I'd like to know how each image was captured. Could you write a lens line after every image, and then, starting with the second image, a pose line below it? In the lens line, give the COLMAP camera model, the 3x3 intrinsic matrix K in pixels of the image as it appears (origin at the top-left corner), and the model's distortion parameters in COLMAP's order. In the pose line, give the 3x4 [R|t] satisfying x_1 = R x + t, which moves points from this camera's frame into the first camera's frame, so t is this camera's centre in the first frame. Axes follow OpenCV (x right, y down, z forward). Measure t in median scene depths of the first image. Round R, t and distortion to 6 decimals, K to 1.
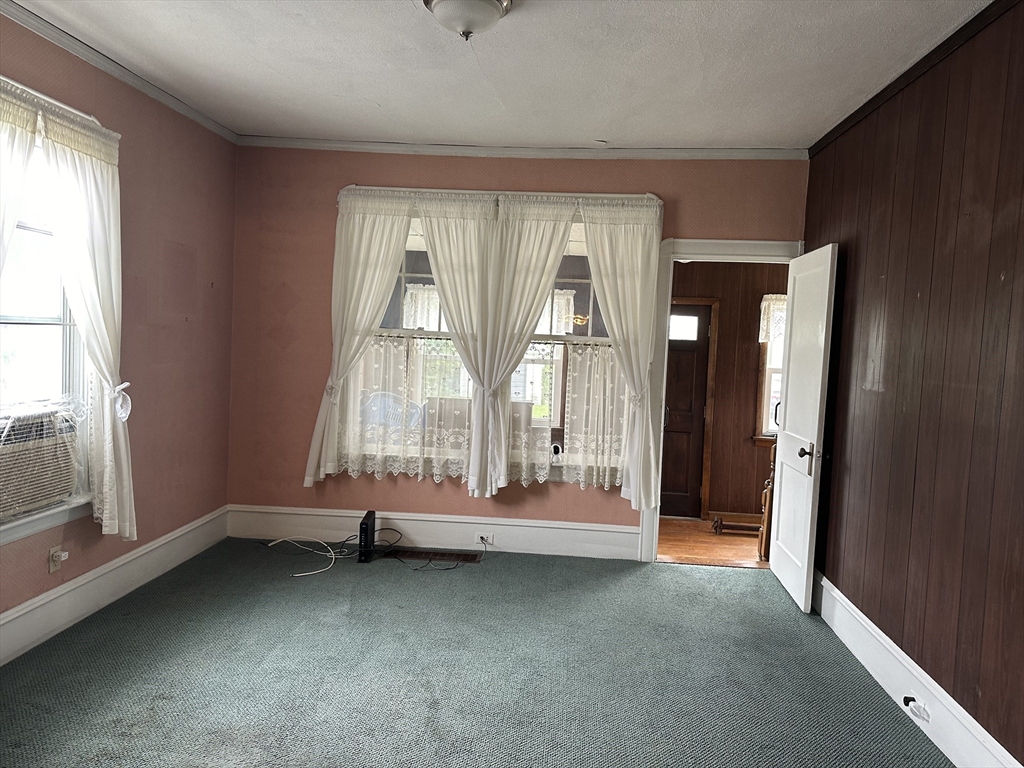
lens RADIAL K [[712.4, 0, 515.1], [0, 712.4, 385.4], [0, 0, 1]] dist [0.048743, -0.006857]
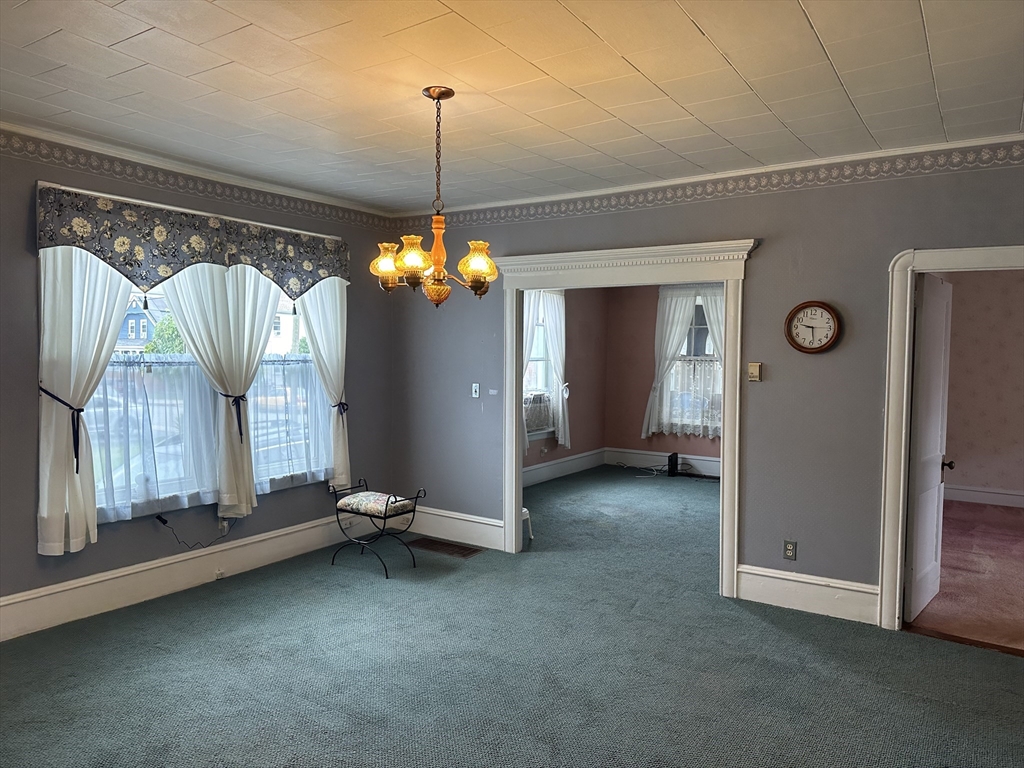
lens RADIAL K [[712.4, 0, 514.2], [0, 712.4, 387.3], [0, 0, 1]] dist [0.048743, -0.006857]
pose [[0.870808, -0.009504, -0.491532, 0.359811], [-0.004240, 0.999631, -0.026840, 0.054698], [0.491606, 0.025456, 0.870446, -0.865125]]
